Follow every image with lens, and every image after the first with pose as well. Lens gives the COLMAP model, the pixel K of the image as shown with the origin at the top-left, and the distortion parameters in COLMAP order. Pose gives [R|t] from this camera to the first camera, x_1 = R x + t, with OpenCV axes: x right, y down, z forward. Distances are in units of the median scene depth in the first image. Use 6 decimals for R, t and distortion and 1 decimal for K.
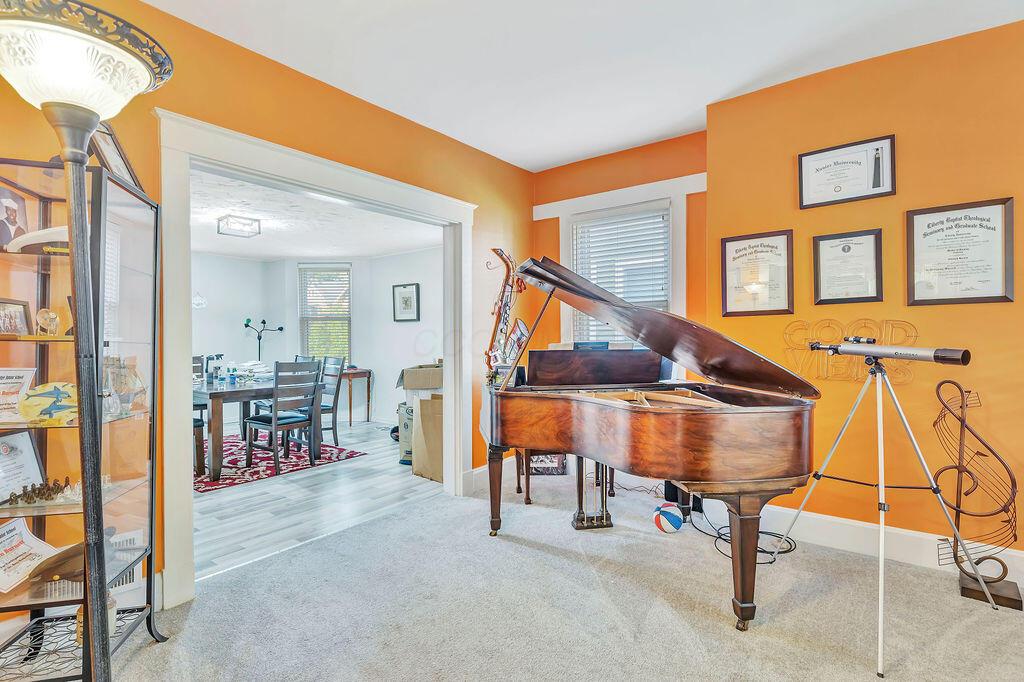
lens RADIAL K [[482.4, 0, 464.0], [0, 482.4, 341.8], [0, 0, 1]] dist [-0.000057, -0.000019]
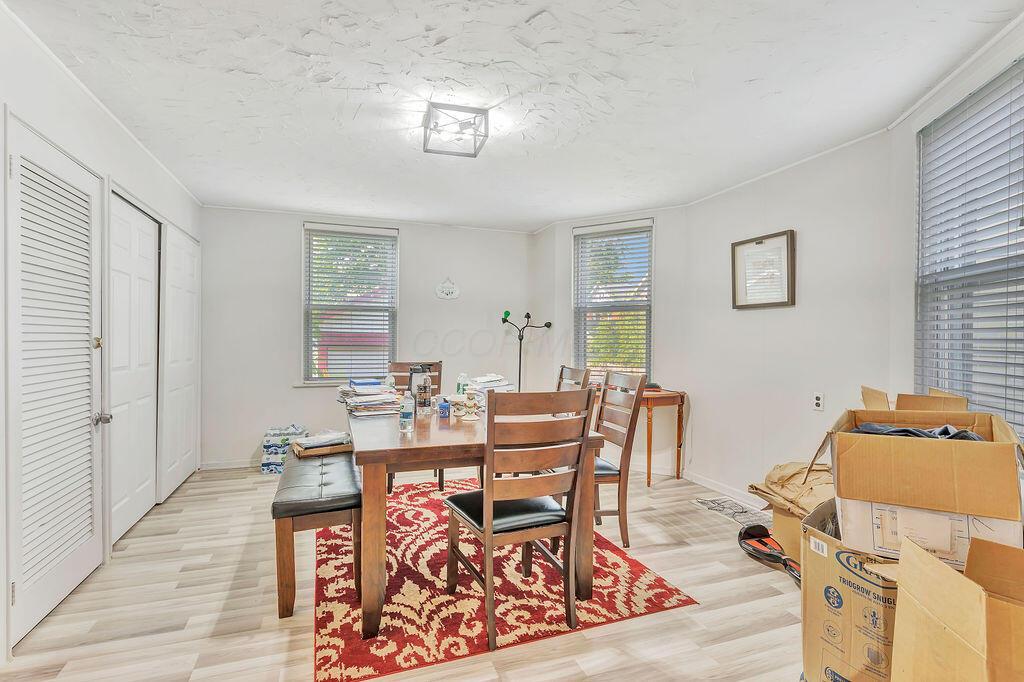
lens RADIAL K [[476.3, 0, 514.0], [0, 476.3, 348.6], [0, 0, 1]] dist [0.000656, 0.000102]
pose [[0.882641, 0.017490, -0.469723, -0.116979], [-0.013316, 0.999837, 0.012207, -0.000603], [0.469860, -0.004520, 0.882730, 0.431497]]
